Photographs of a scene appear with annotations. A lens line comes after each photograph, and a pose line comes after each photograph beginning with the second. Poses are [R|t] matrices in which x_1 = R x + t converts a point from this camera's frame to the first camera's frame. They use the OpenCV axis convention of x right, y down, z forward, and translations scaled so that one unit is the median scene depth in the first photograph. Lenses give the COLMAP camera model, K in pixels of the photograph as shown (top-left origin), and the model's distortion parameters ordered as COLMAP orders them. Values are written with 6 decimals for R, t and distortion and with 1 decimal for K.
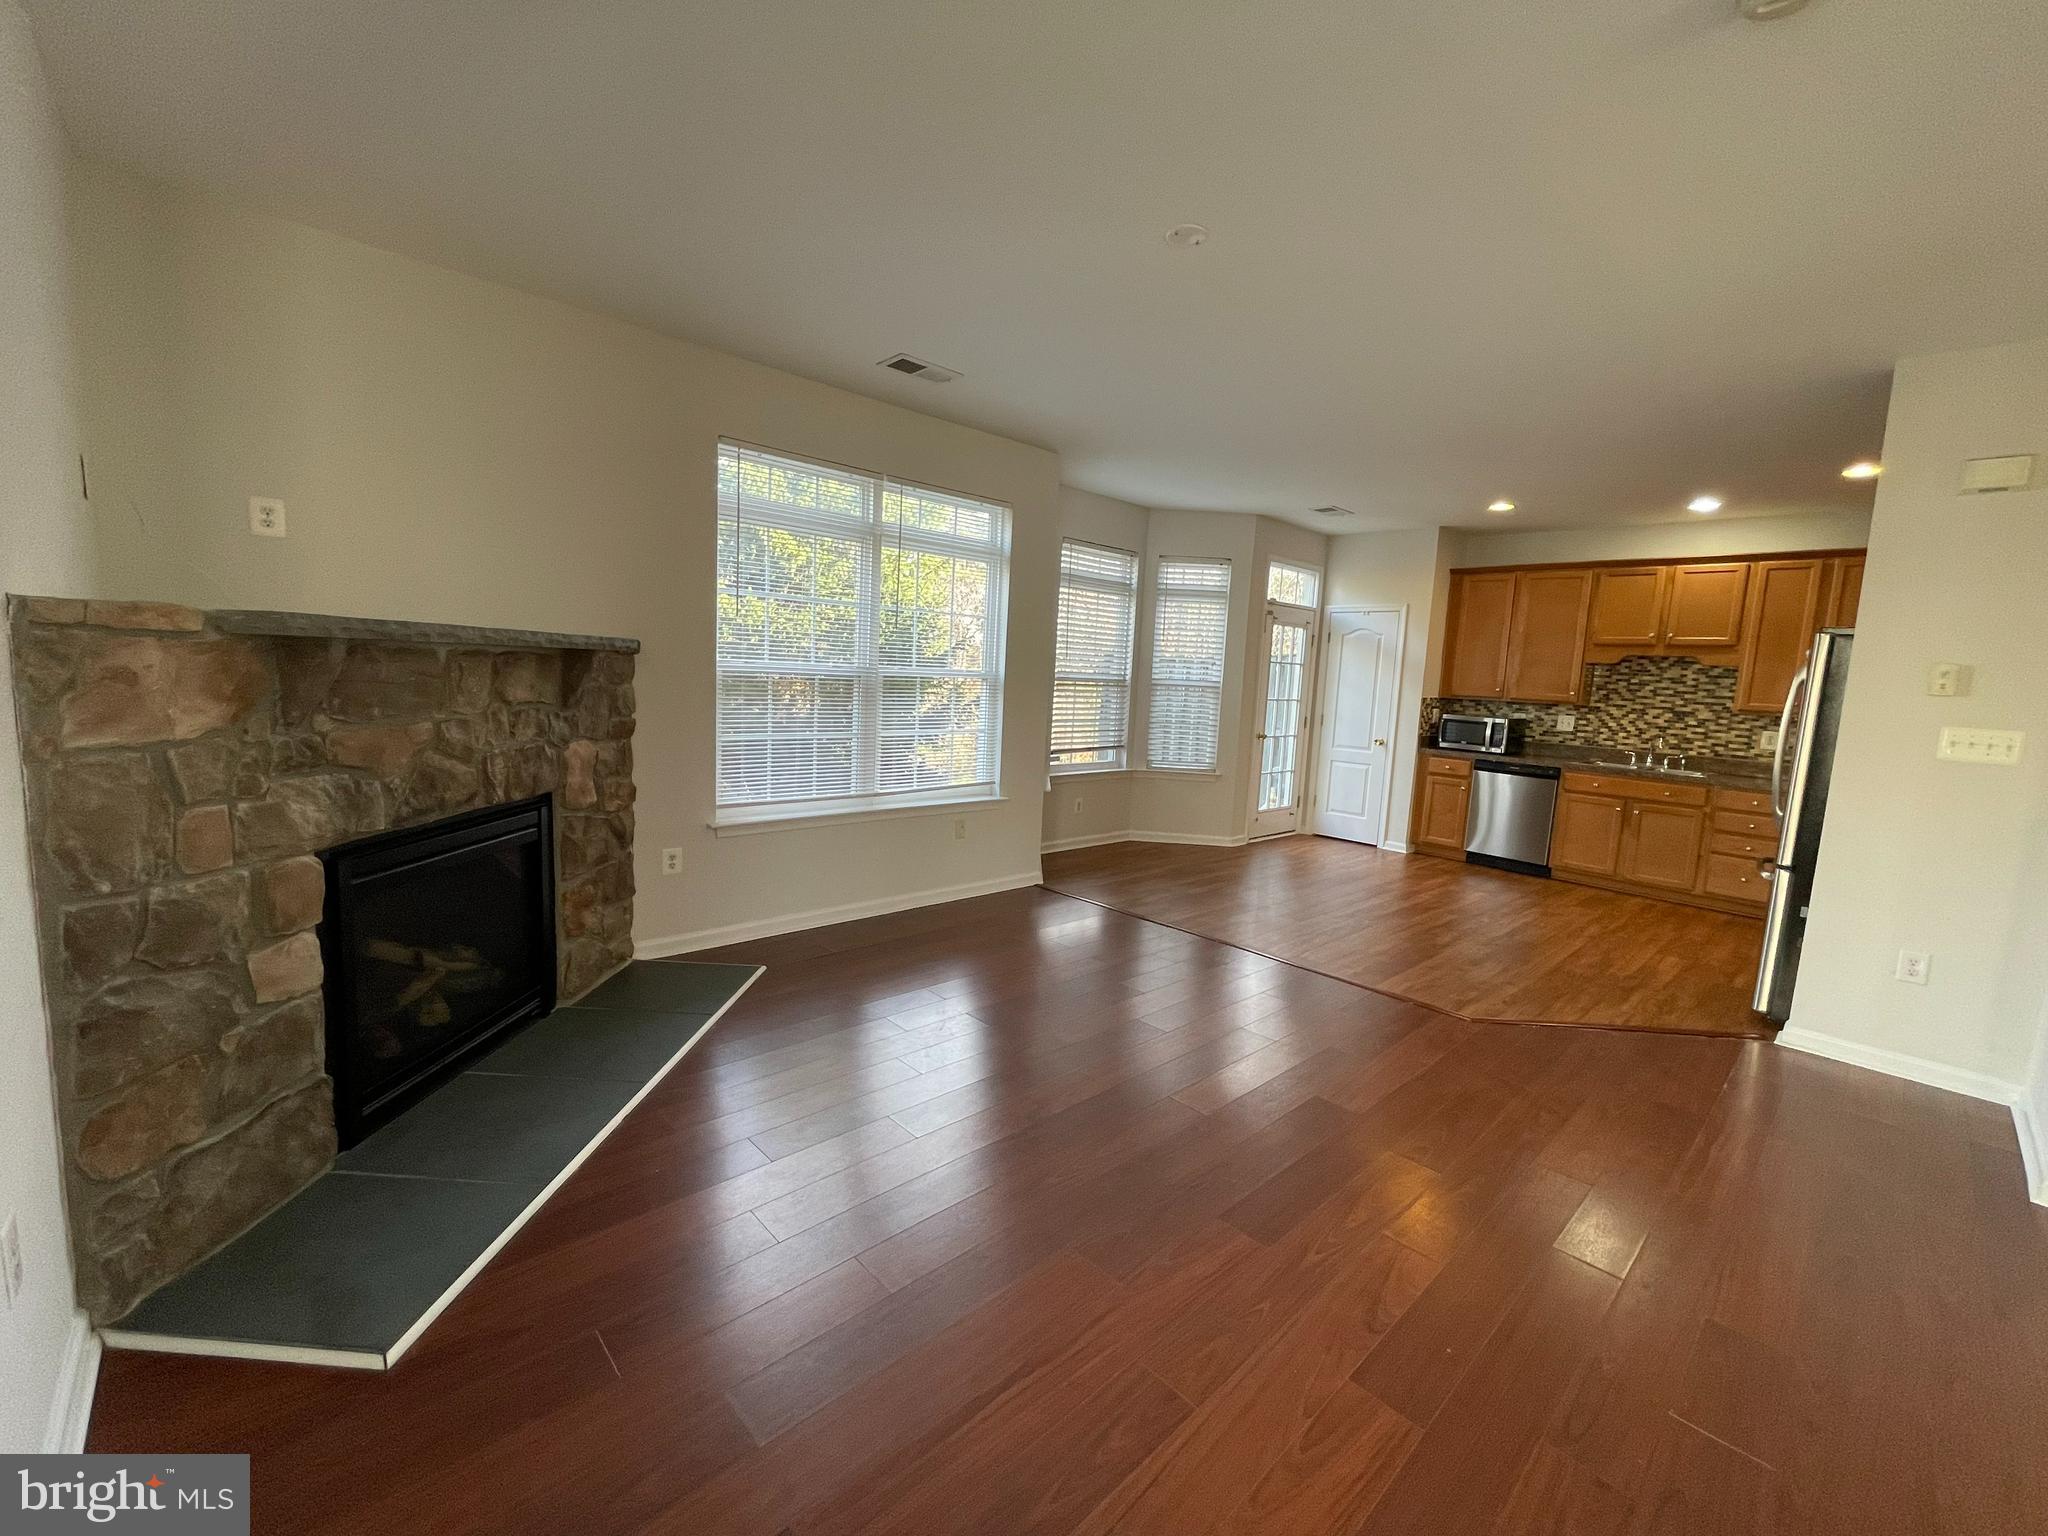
lens RADIAL K [[831.7, 0, 1020.5], [0, 831.7, 769.7], [0, 0, 1]] dist [-0.003432, -0.000339]
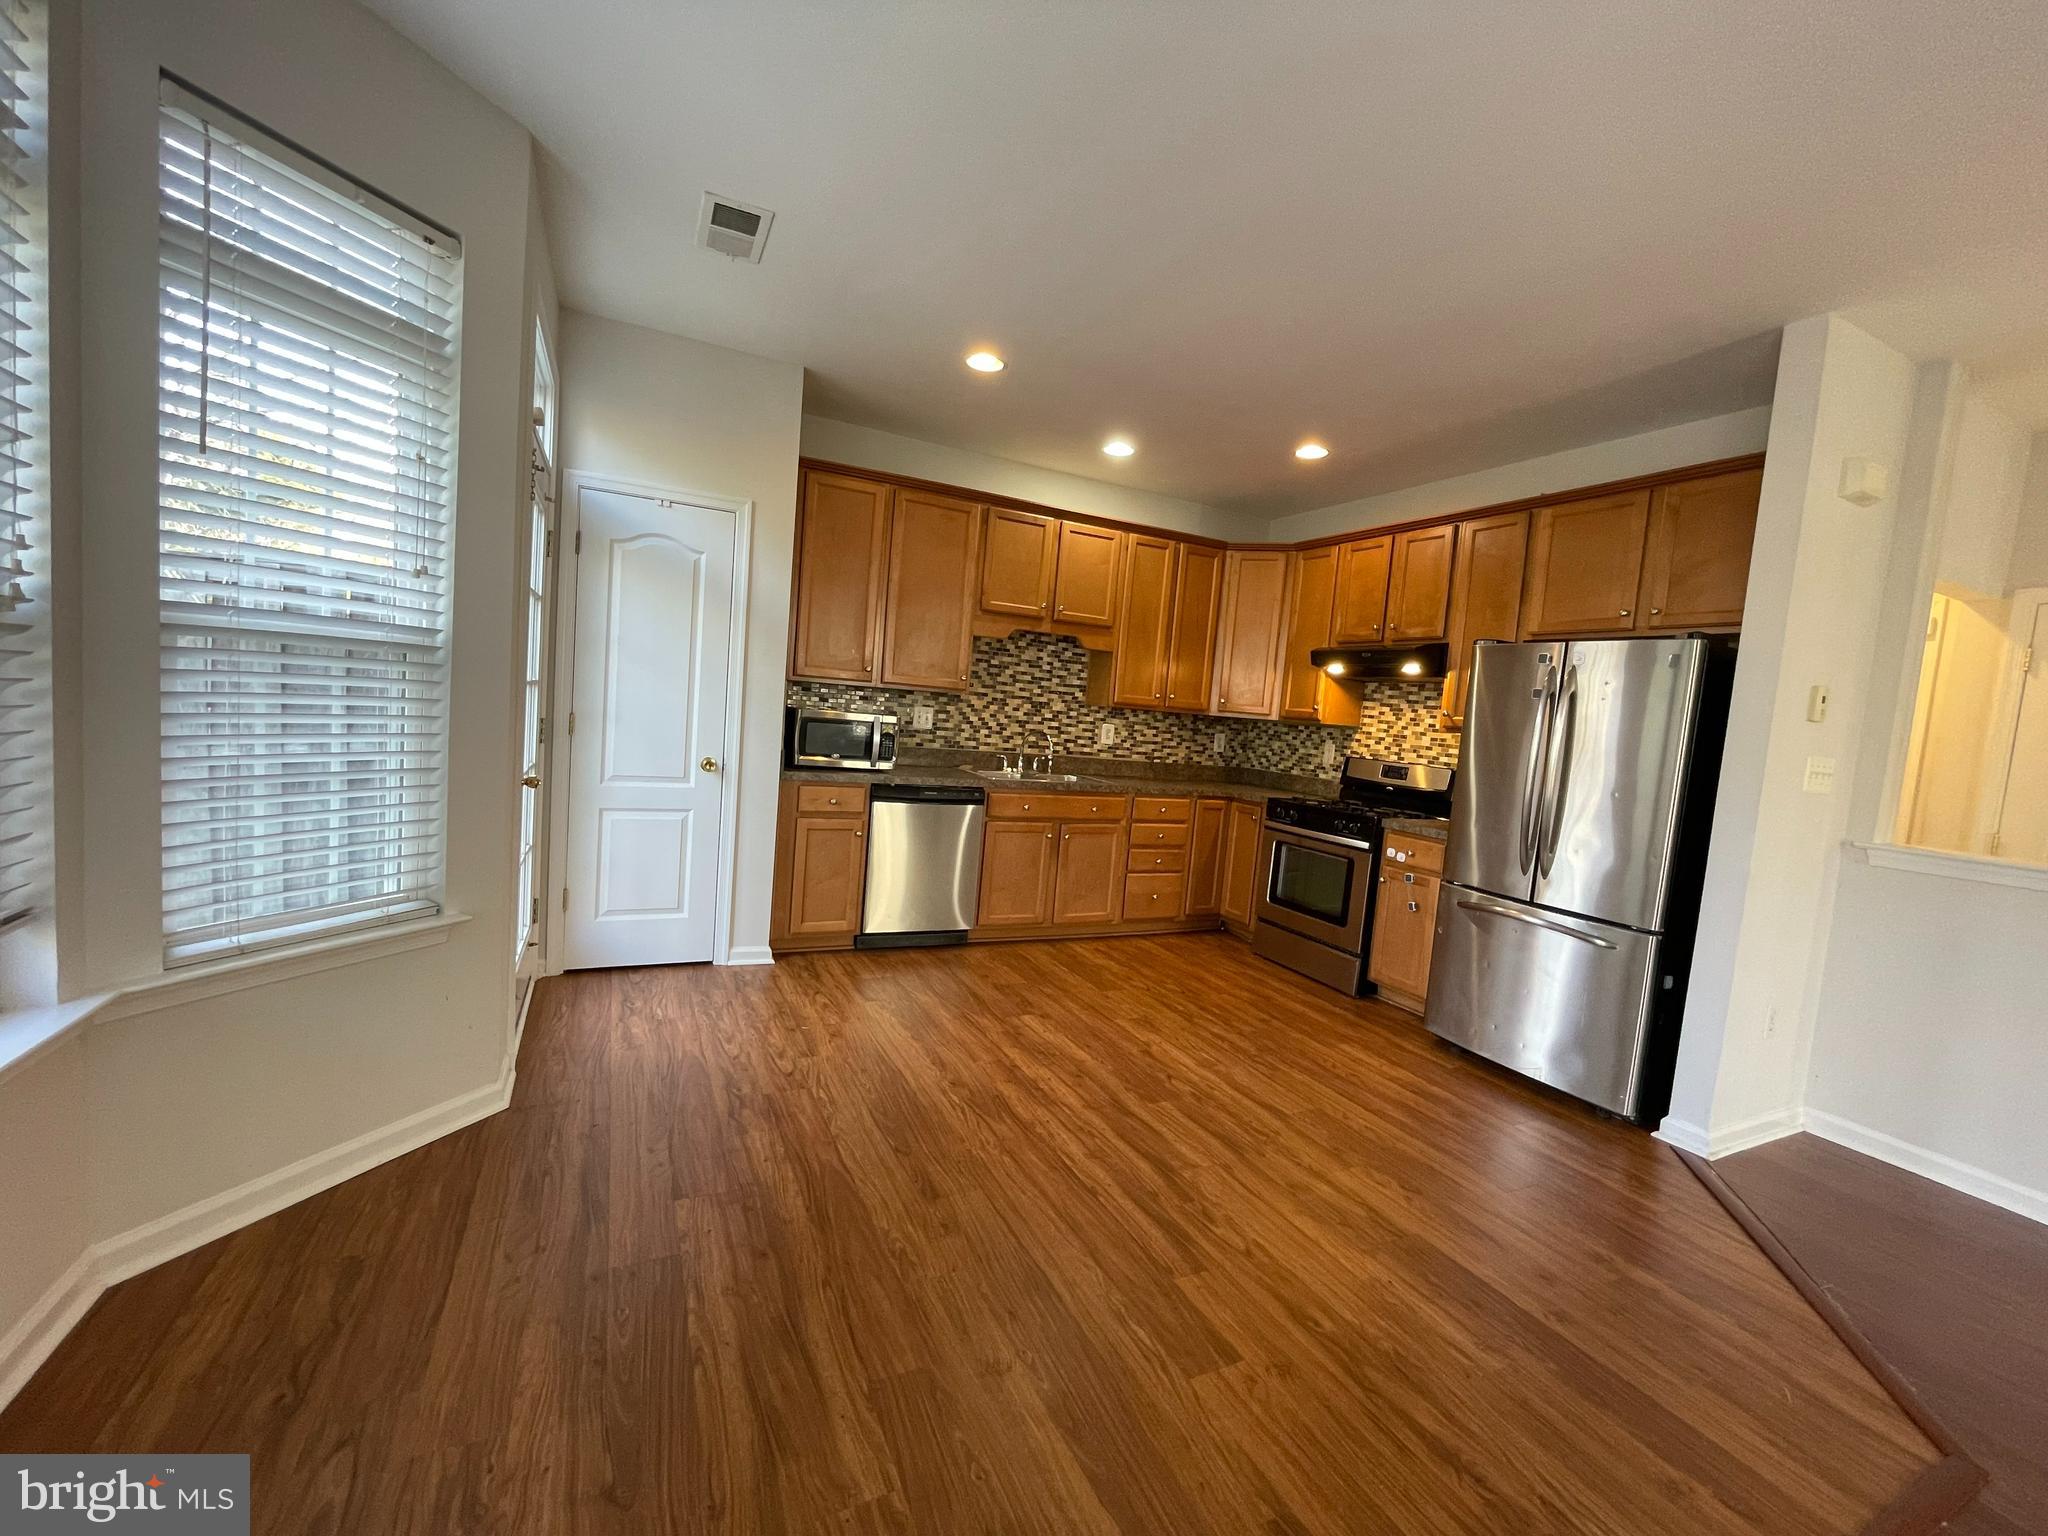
lens RADIAL K [[831.7, 0, 1020.8], [0, 831.7, 767.1], [0, 0, 1]] dist [-0.003432, -0.000339]
pose [[0.297257, -0.098525, 0.949700, 0.001504], [0.046389, 0.994977, 0.088703, -0.105515], [-0.953670, 0.017688, 0.300335, 1.017090]]
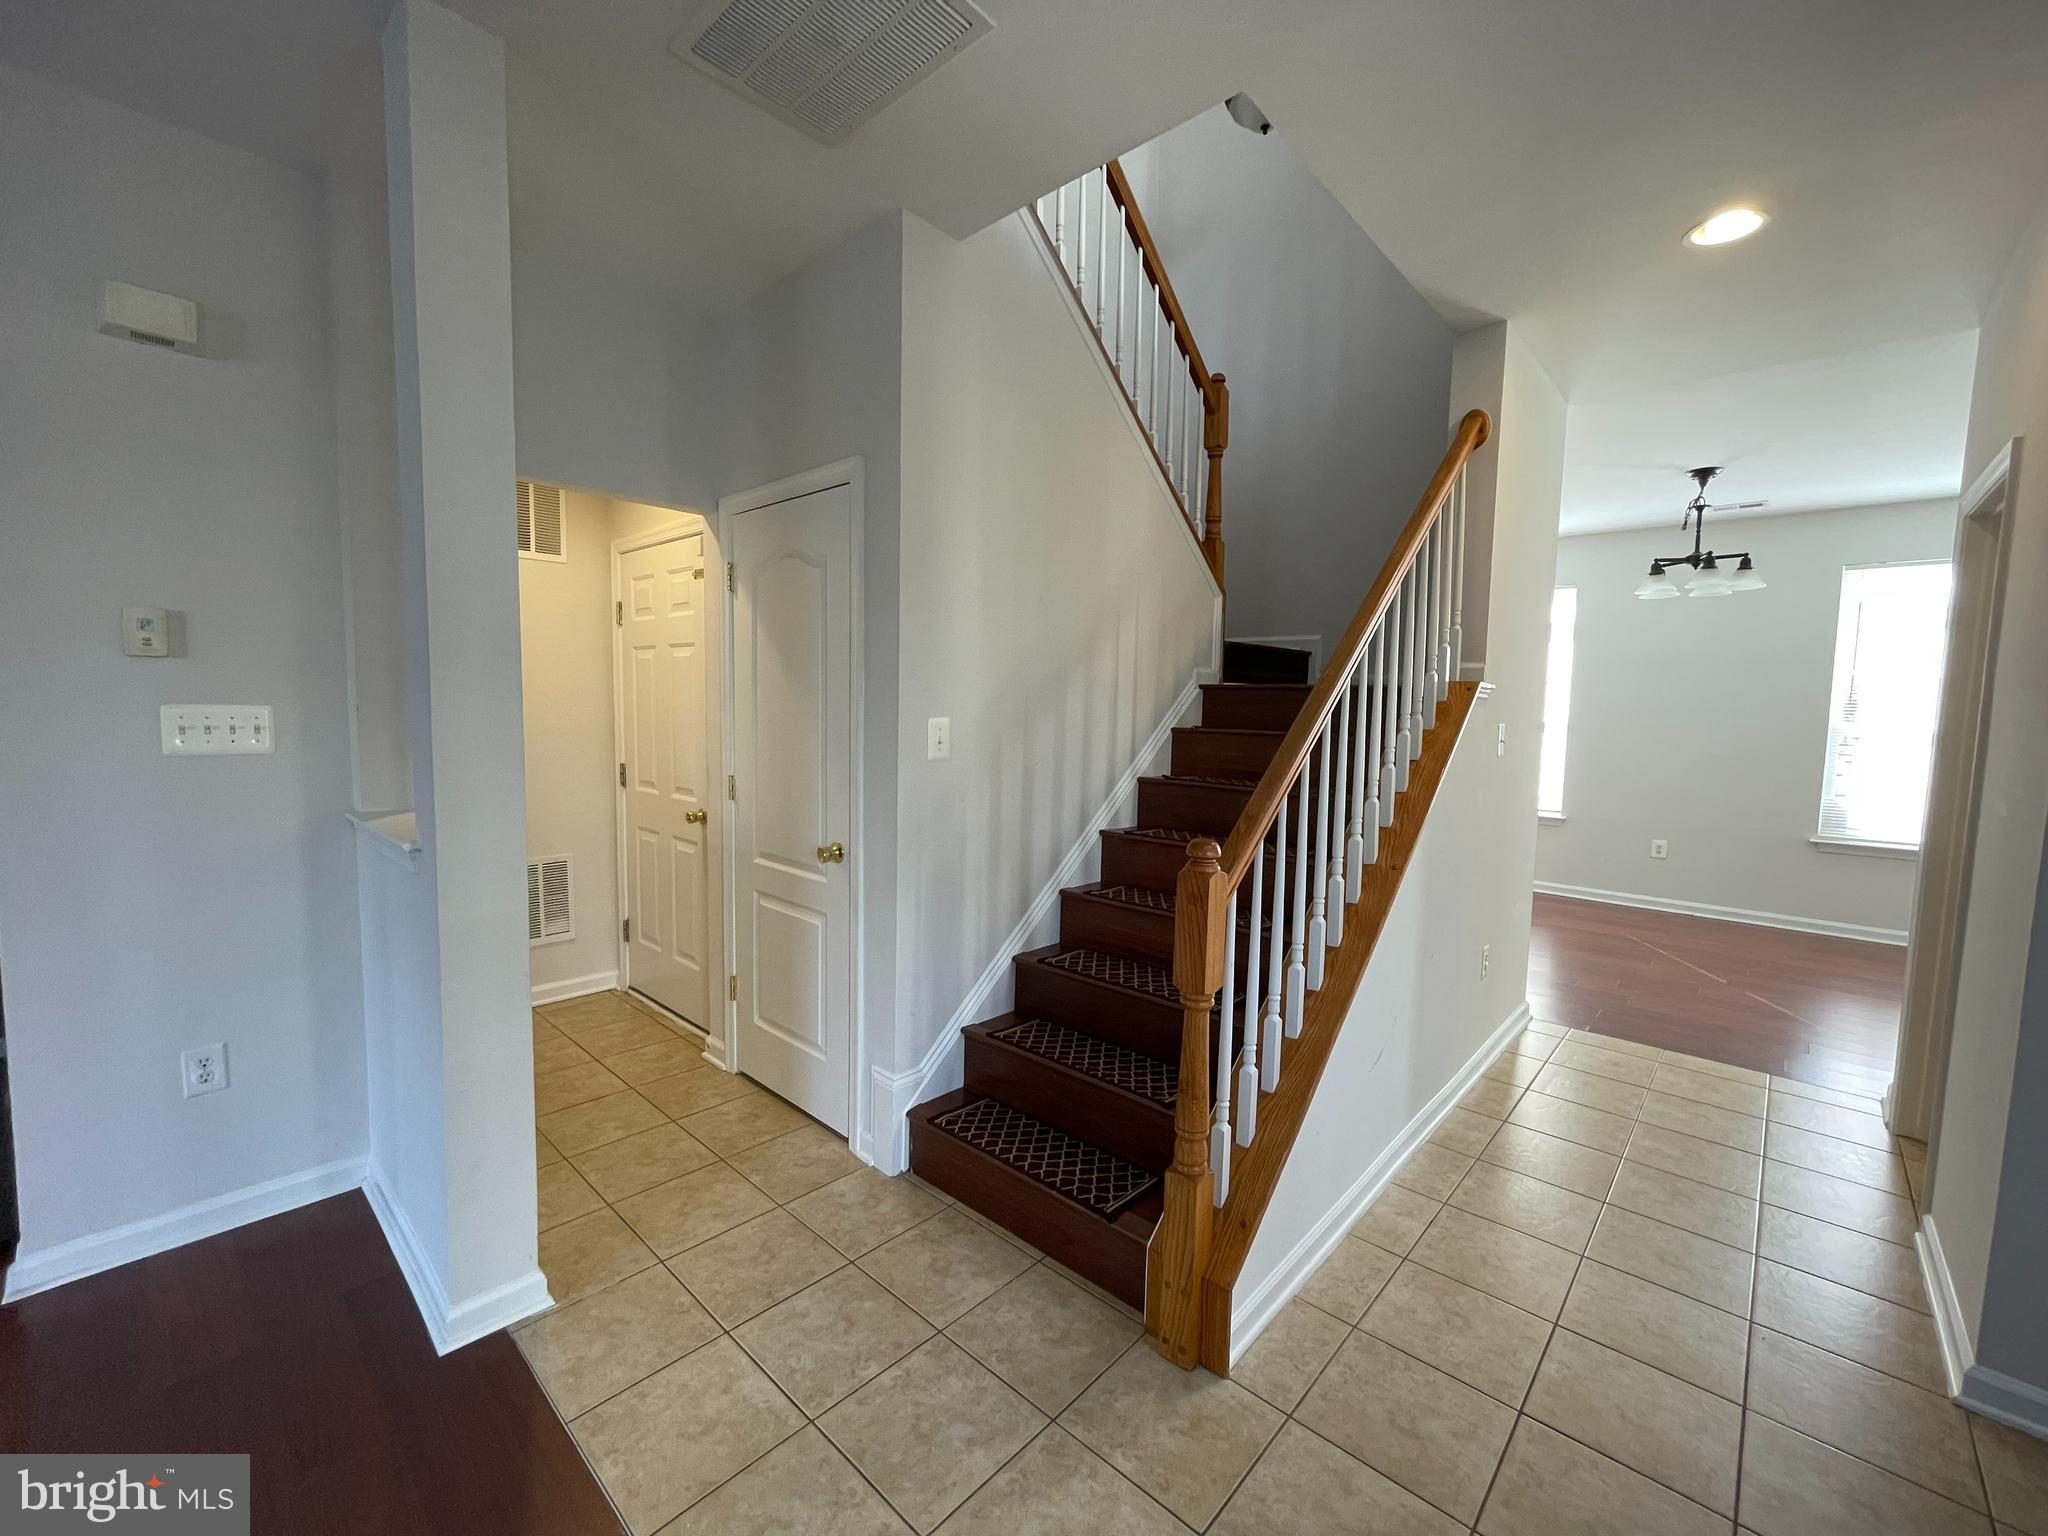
lens RADIAL K [[831.7, 0, 1033.0], [0, 831.7, 765.8], [0, 0, 1]] dist [-0.003432, -0.000339]
pose [[-0.082110, -0.128267, 0.988335, 0.269814], [0.095309, 0.986128, 0.135899, -0.018271], [-0.992056, 0.105356, -0.068746, 0.244268]]
